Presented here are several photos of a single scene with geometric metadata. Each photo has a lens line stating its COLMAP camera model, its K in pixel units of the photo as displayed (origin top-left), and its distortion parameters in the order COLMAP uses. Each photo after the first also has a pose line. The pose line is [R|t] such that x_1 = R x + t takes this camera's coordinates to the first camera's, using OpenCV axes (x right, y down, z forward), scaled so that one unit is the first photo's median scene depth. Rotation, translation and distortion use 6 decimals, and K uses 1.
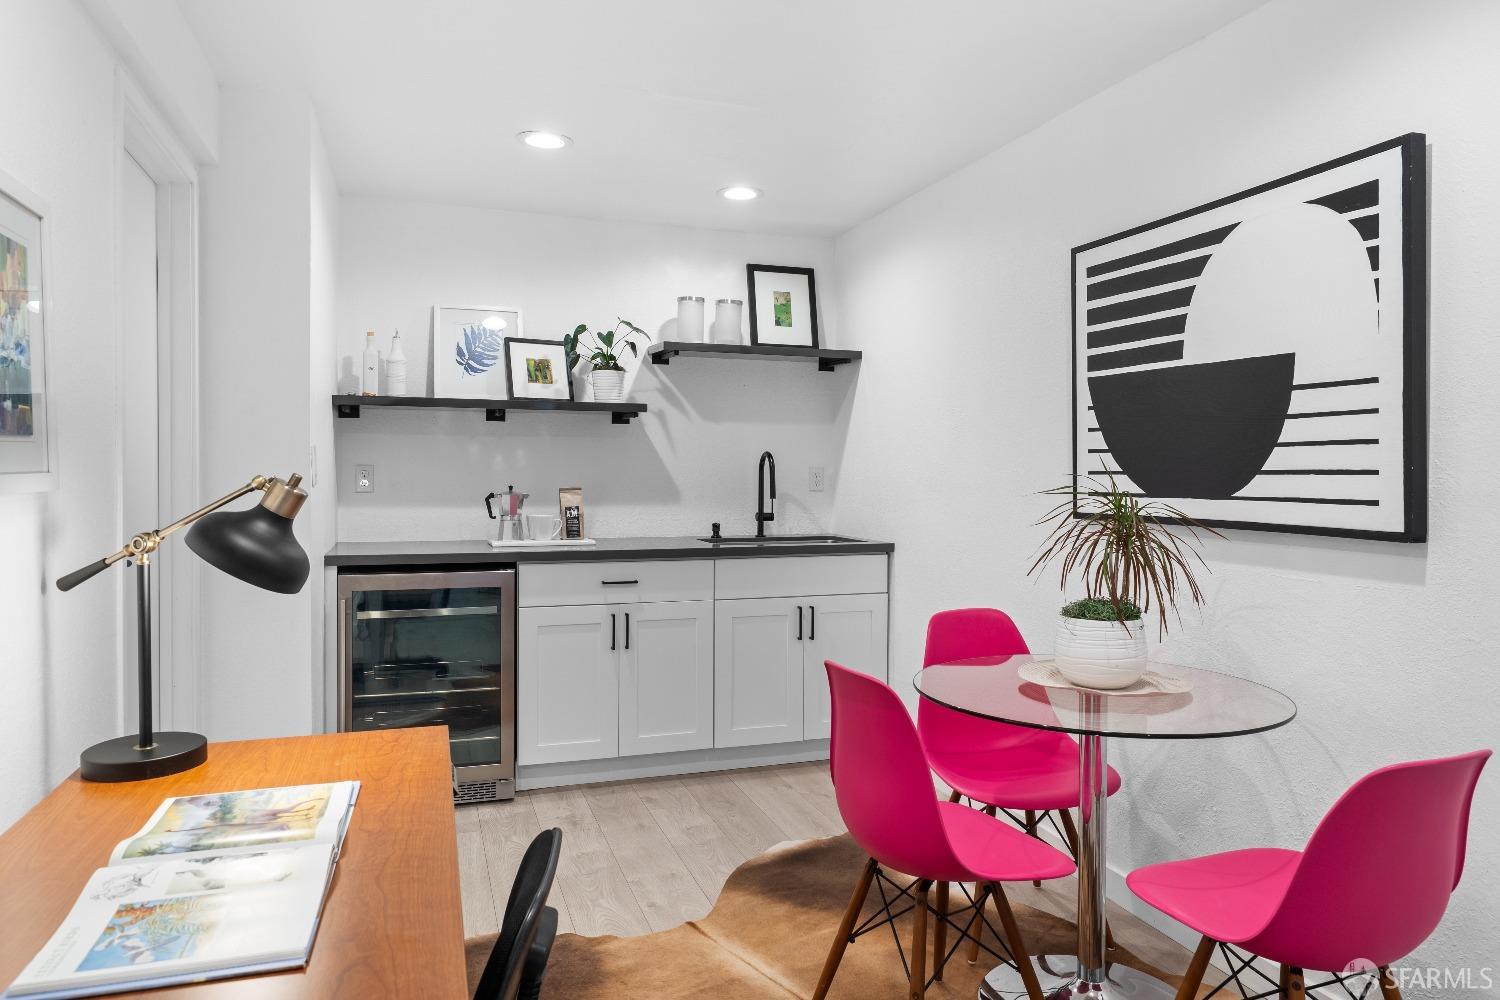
lens RADIAL K [[984.7, 0, 755.1], [0, 984.7, 492.2], [0, 0, 1]] dist [-0.010123, 0.001015]
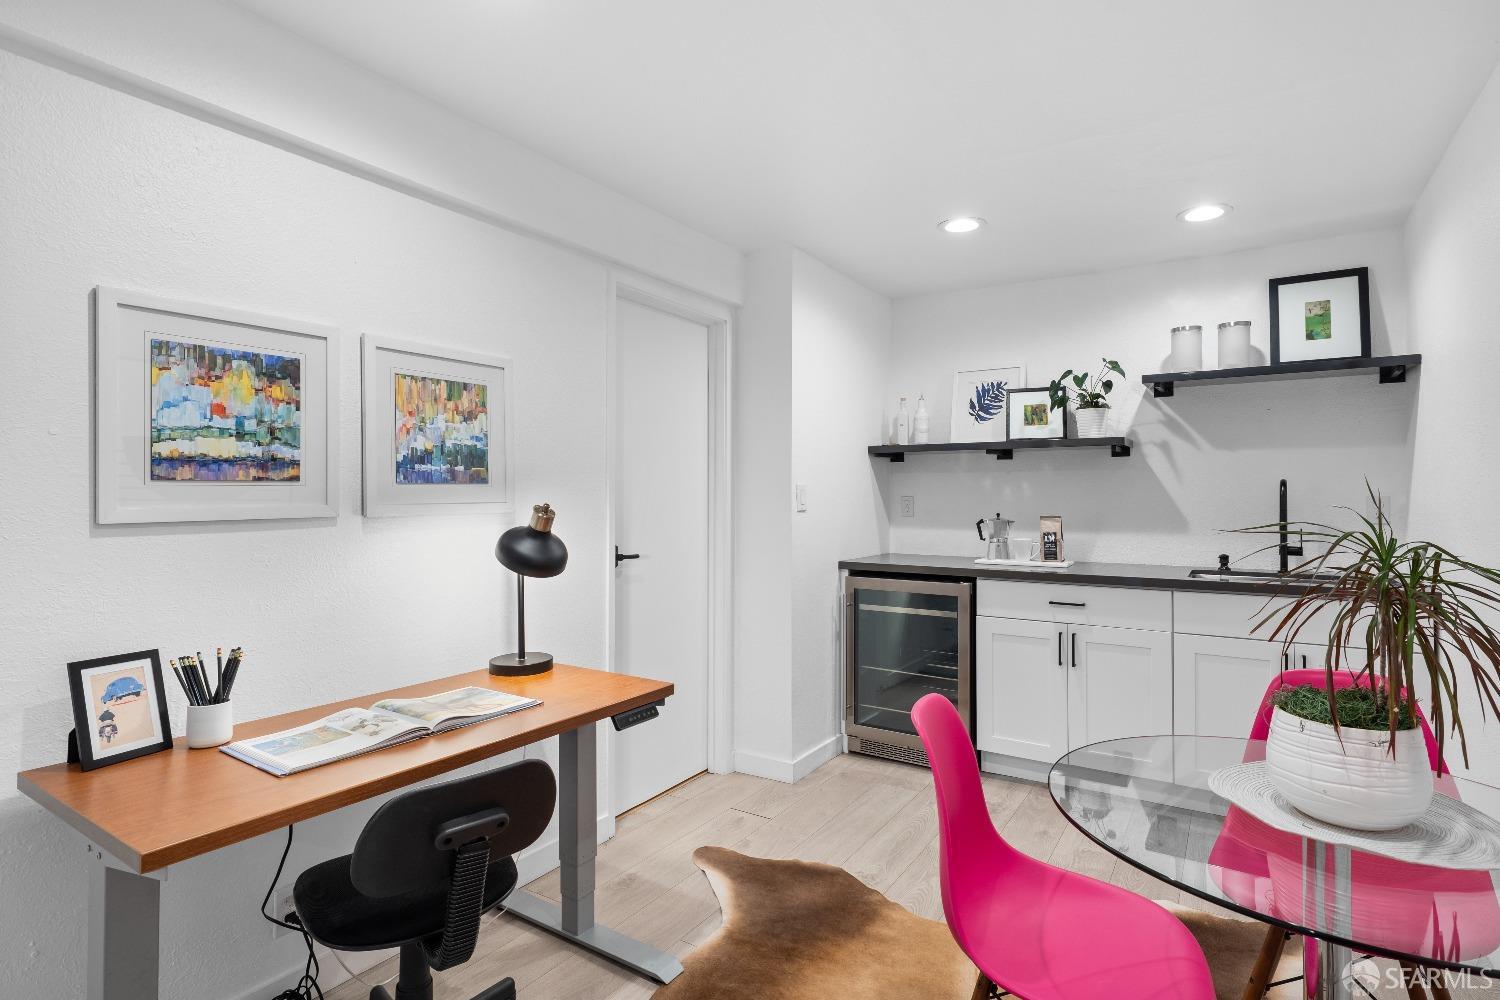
lens RADIAL K [[756.6, 0, 746.2], [0, 756.6, 491.8], [0, 0, 1]] dist [-0.002394, 0.001283]
pose [[0.617046, -0.011024, -0.786850, 0.287848], [-0.014547, 0.999571, -0.025411, -0.005086], [0.786793, 0.027126, 0.616621, 0.195199]]
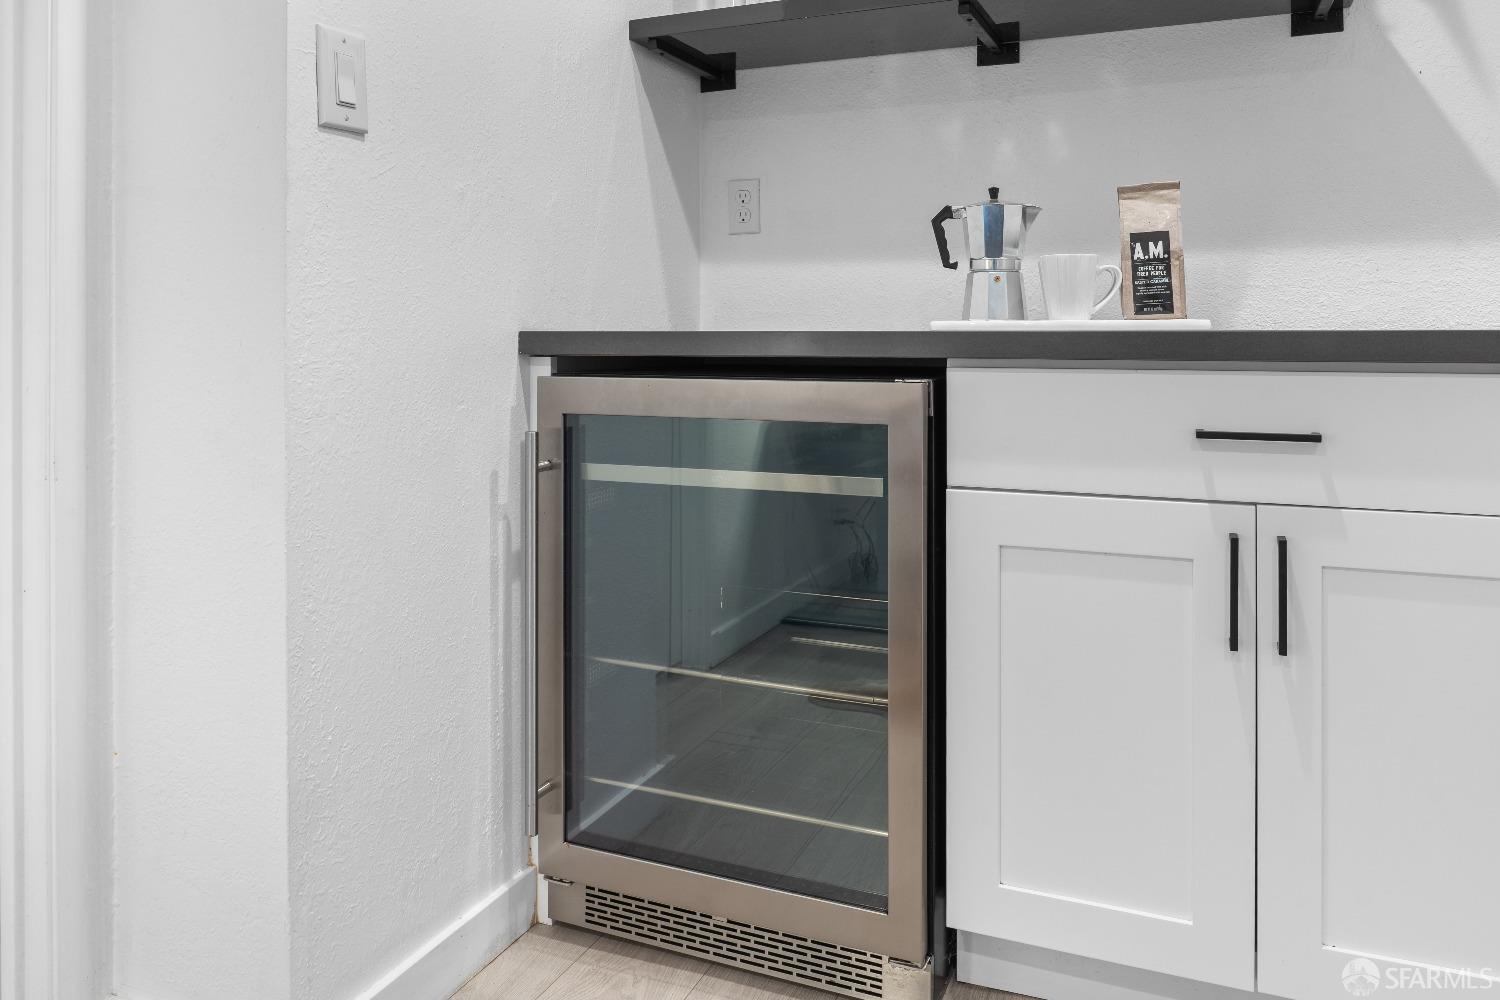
lens RADIAL K [[1068.4, 0, 736.1], [0, 1068.4, 327.5], [0, 0, 1]] dist [-0.026178, -0.002331]
pose [[0.739050, -0.012127, -0.673541, -0.031135], [-0.008041, 0.999608, -0.026821, 0.064456], [0.673602, 0.025238, 0.738663, 0.609998]]
